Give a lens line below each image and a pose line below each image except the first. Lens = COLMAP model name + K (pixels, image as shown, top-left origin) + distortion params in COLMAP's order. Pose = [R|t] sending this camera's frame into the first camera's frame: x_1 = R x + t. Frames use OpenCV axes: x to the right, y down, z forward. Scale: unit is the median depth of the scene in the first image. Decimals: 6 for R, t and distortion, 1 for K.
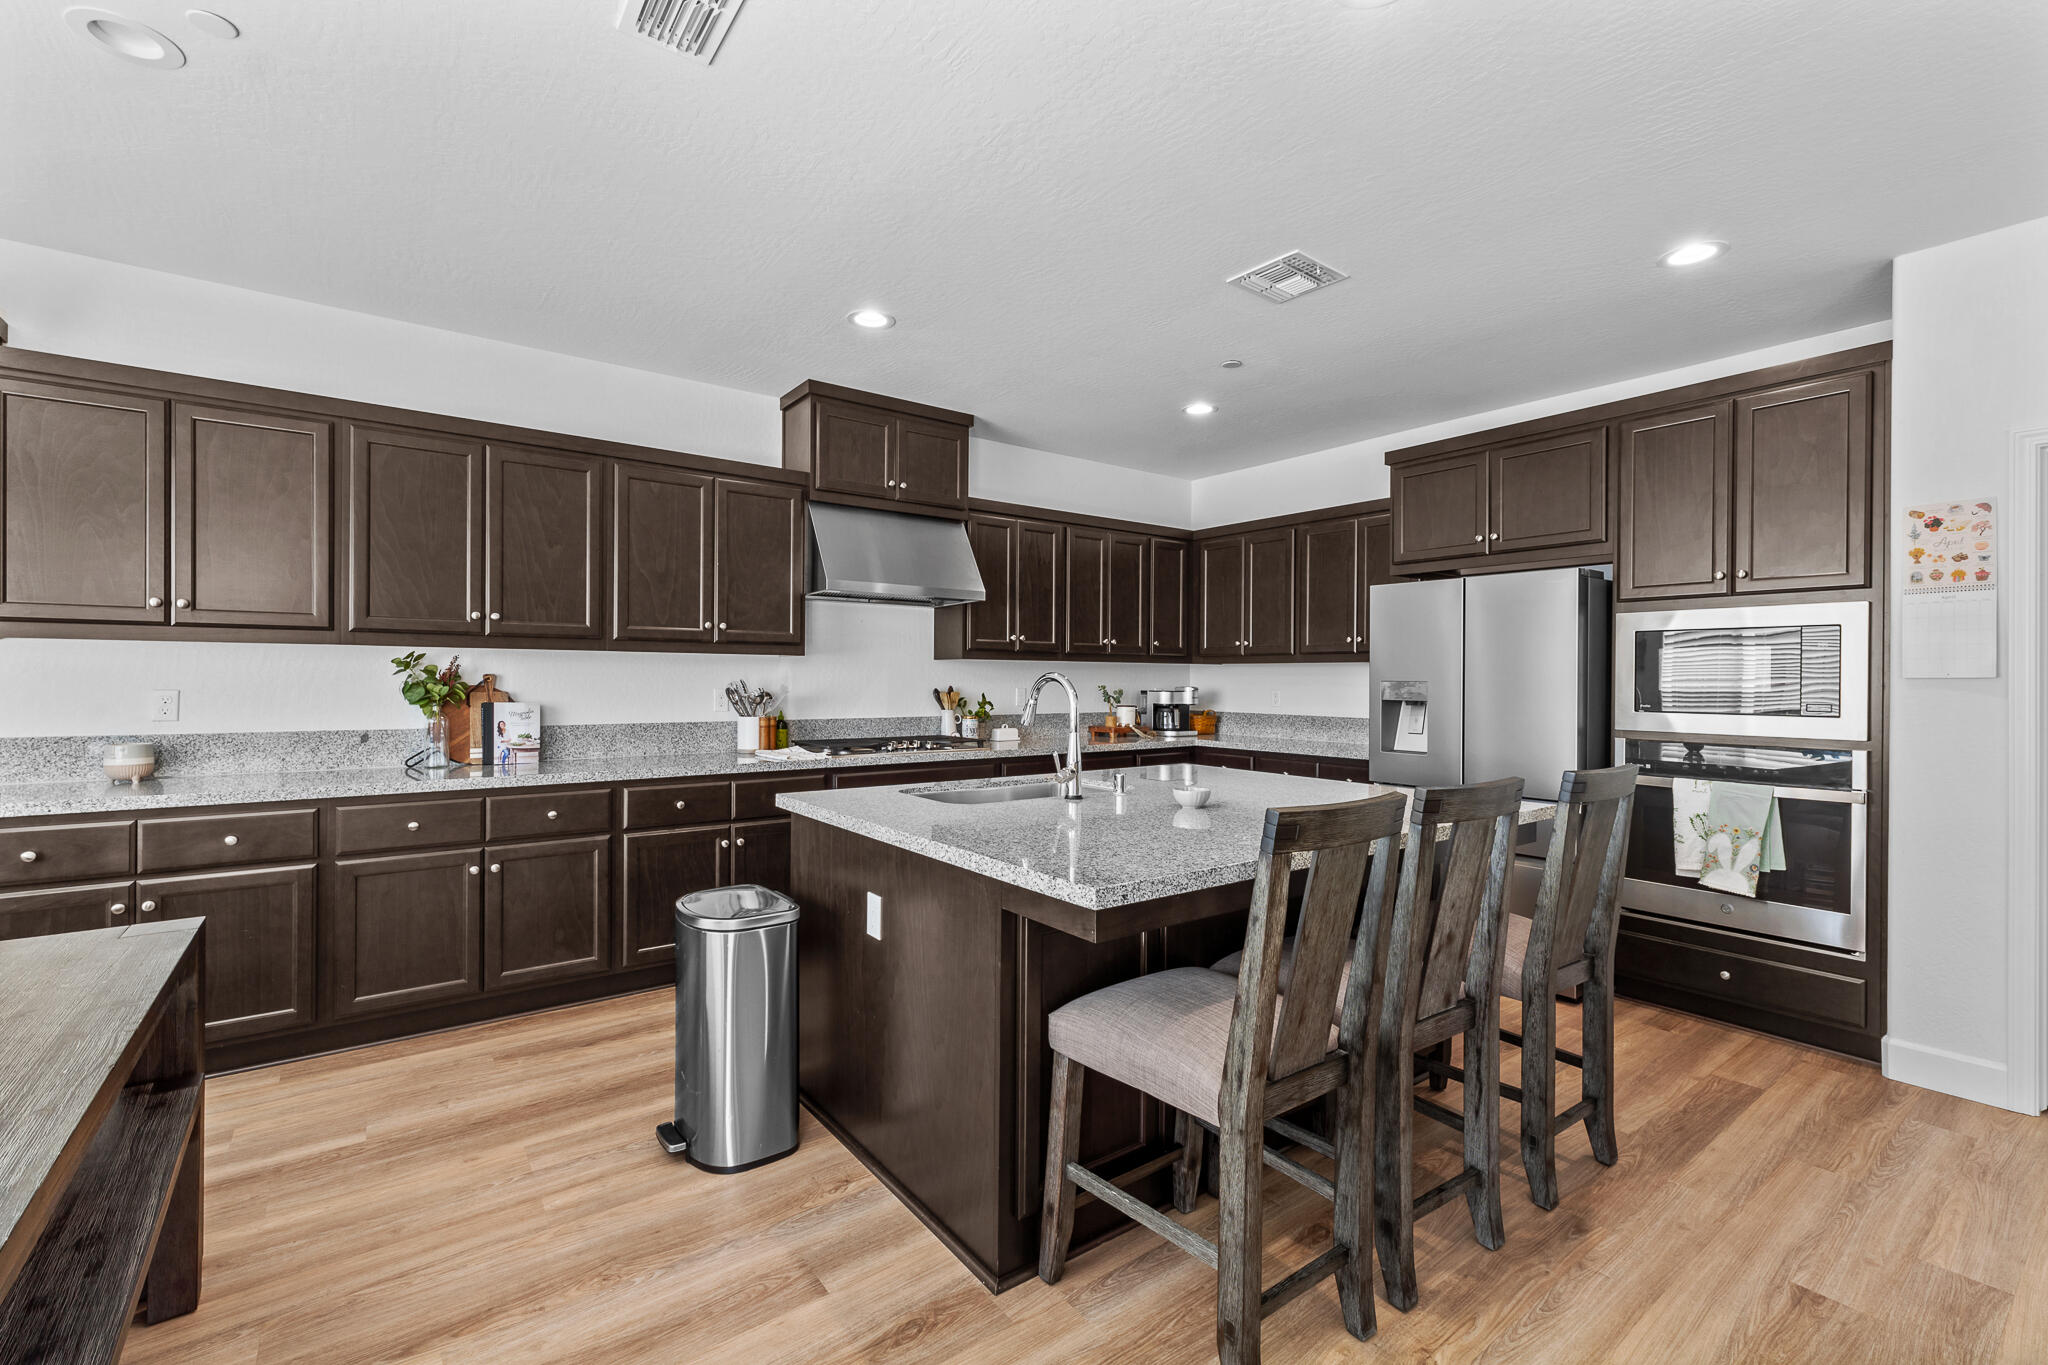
lens RADIAL K [[875.0, 0, 1020.0], [0, 875.0, 678.9], [0, 0, 1]] dist [0.005512, -0.000817]
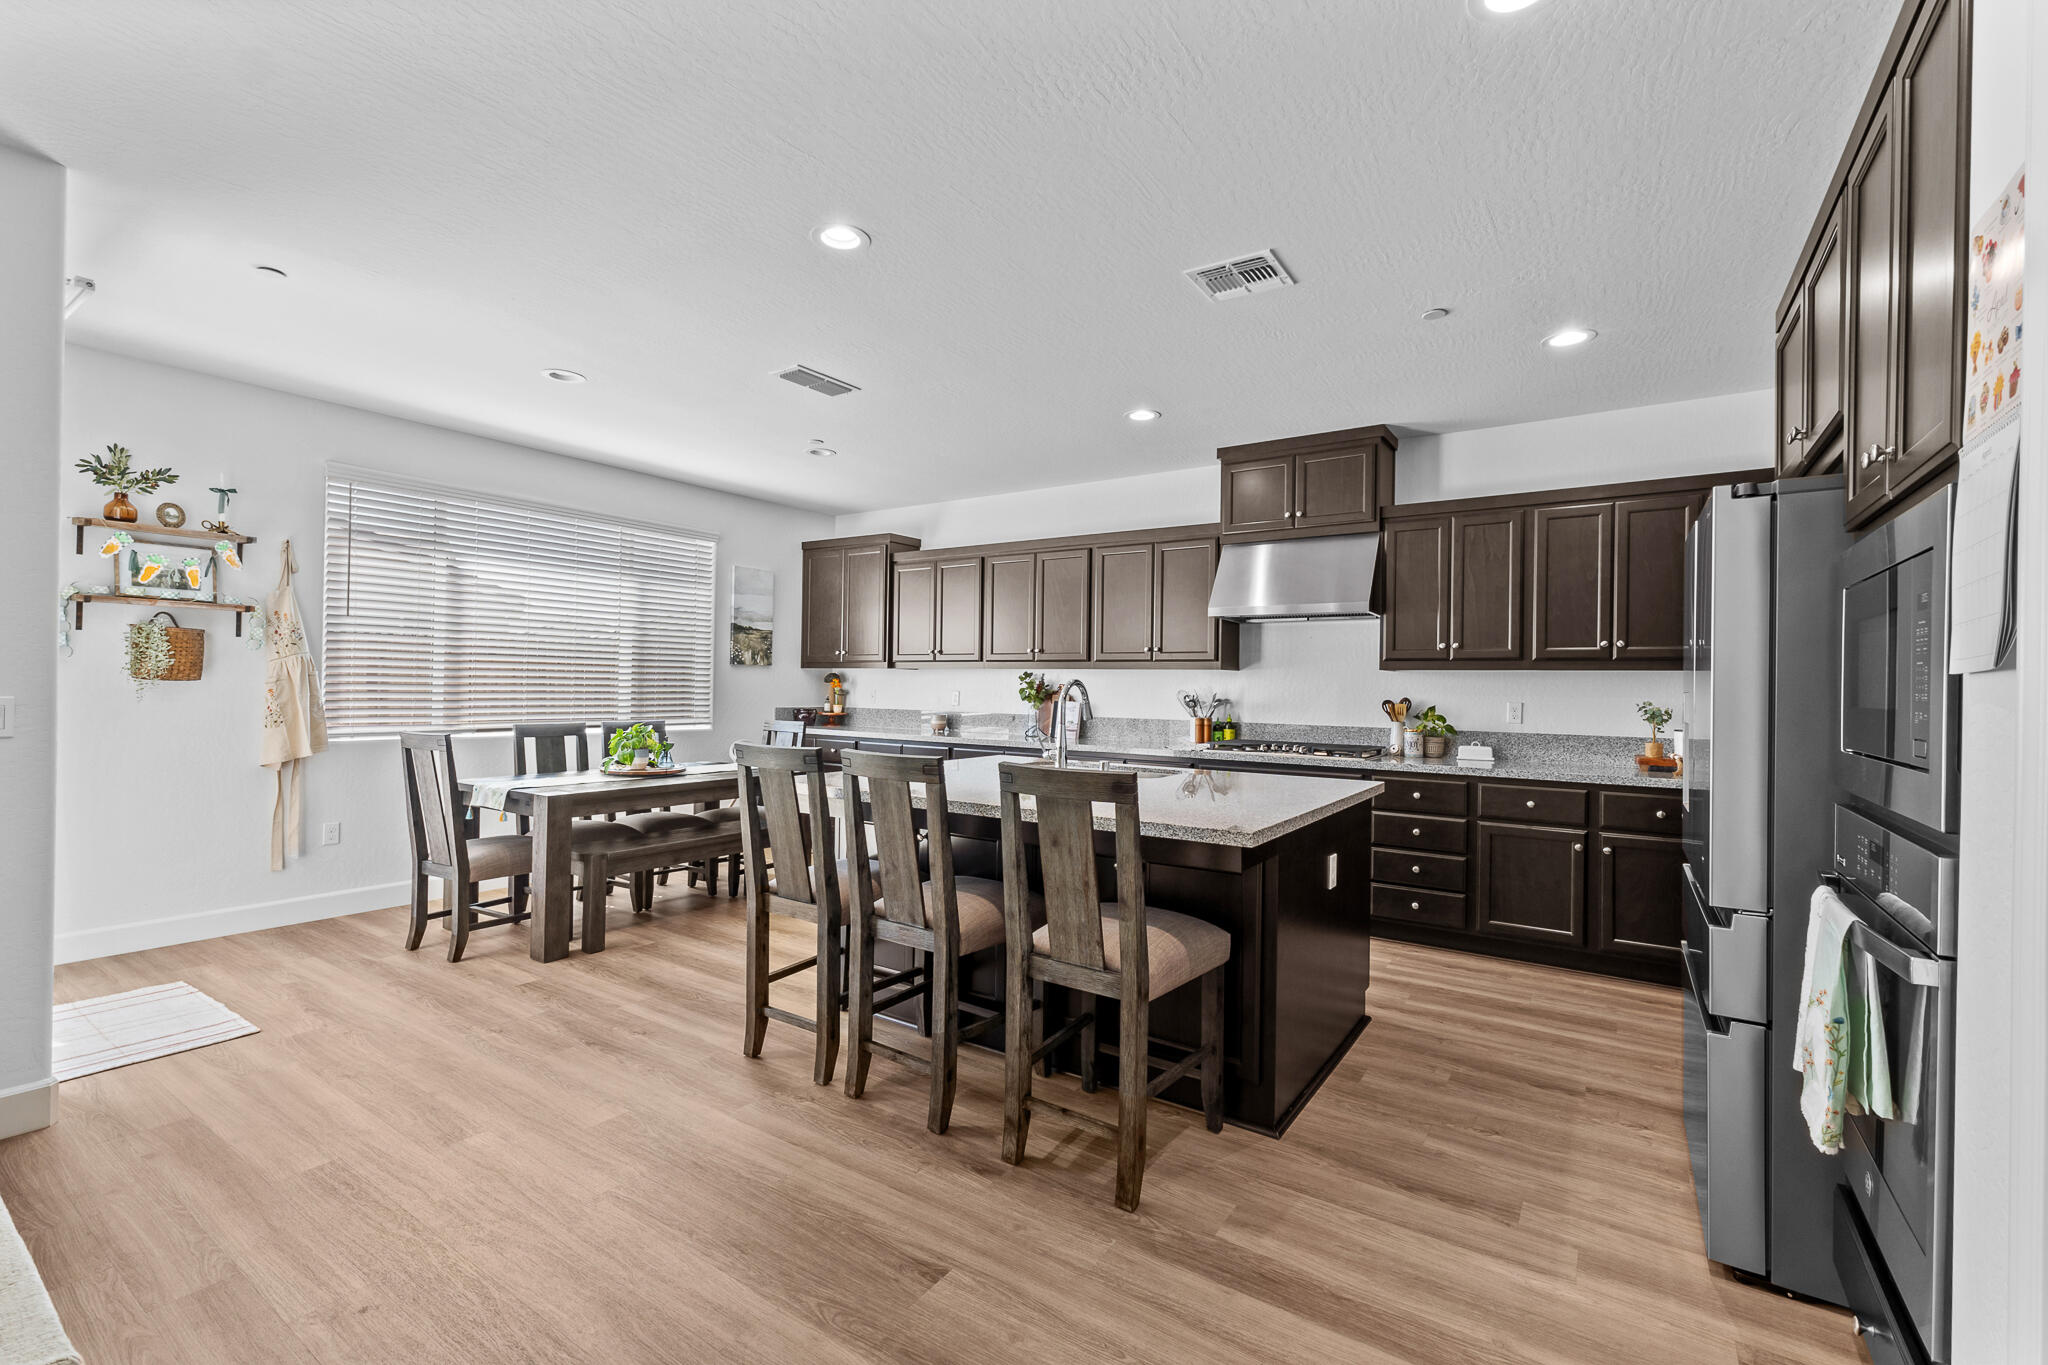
lens RADIAL K [[875.0, 0, 1027.3], [0, 875.0, 678.3], [0, 0, 1]] dist [0.005512, -0.000817]
pose [[0.336950, -0.009373, -0.941476, 1.041727], [-0.013407, 0.999801, -0.014752, 0.009947], [0.941427, 0.017593, 0.336757, 0.407052]]
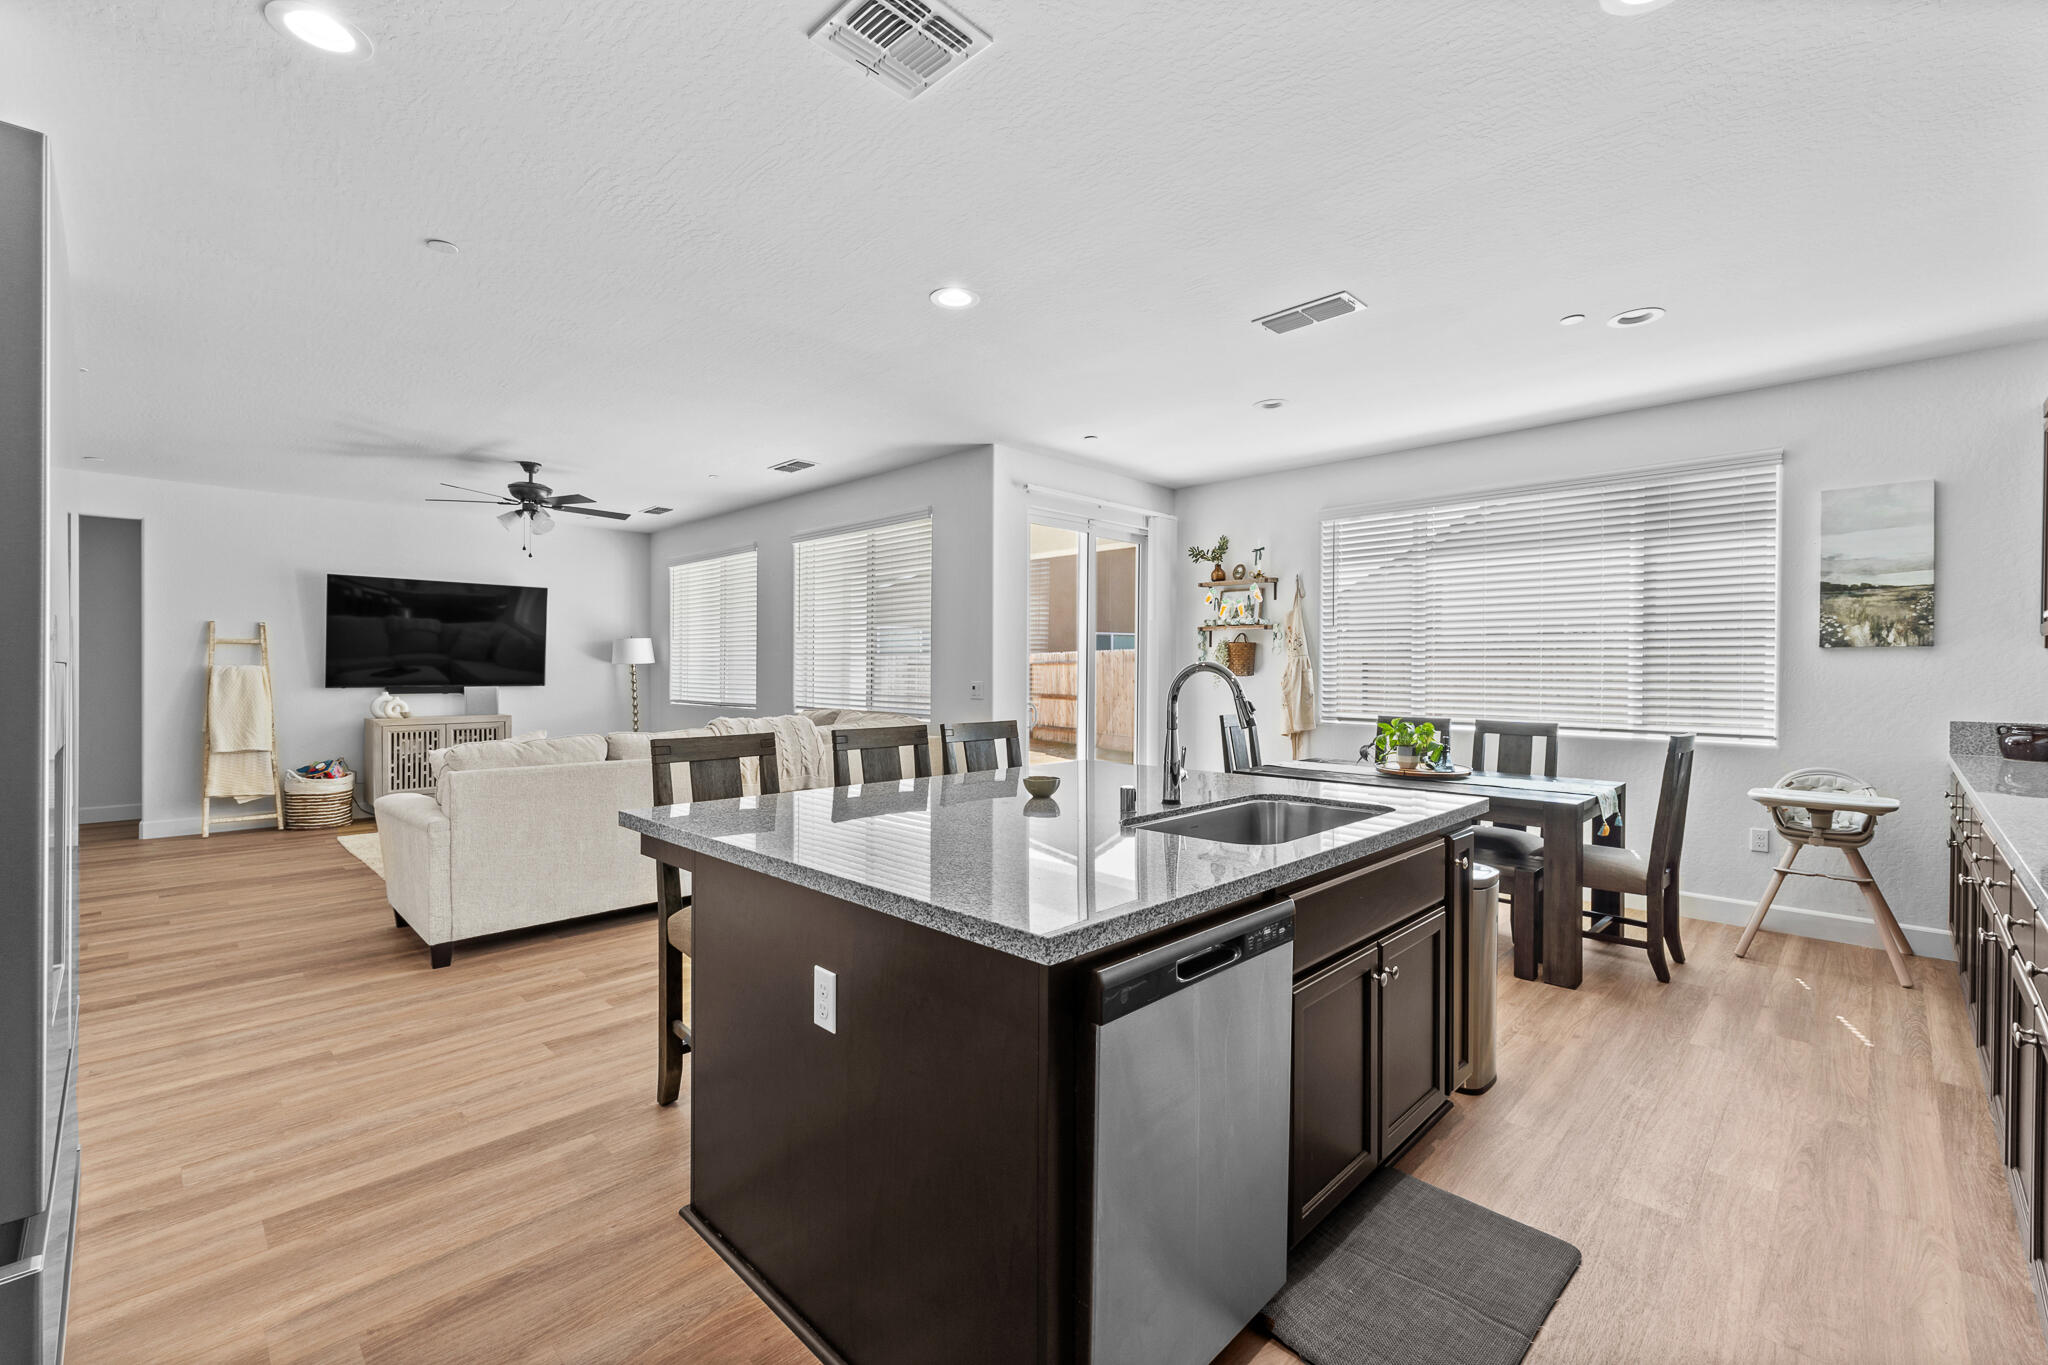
lens RADIAL K [[875.0, 0, 1025.3], [0, 875.0, 672.6], [0, 0, 1]] dist [0.005512, -0.000817]
pose [[-0.987448, -0.010669, -0.157584, 0.282323], [-0.011194, 0.999934, 0.002445, 0.003543], [0.157547, 0.004179, -0.987503, 1.494932]]
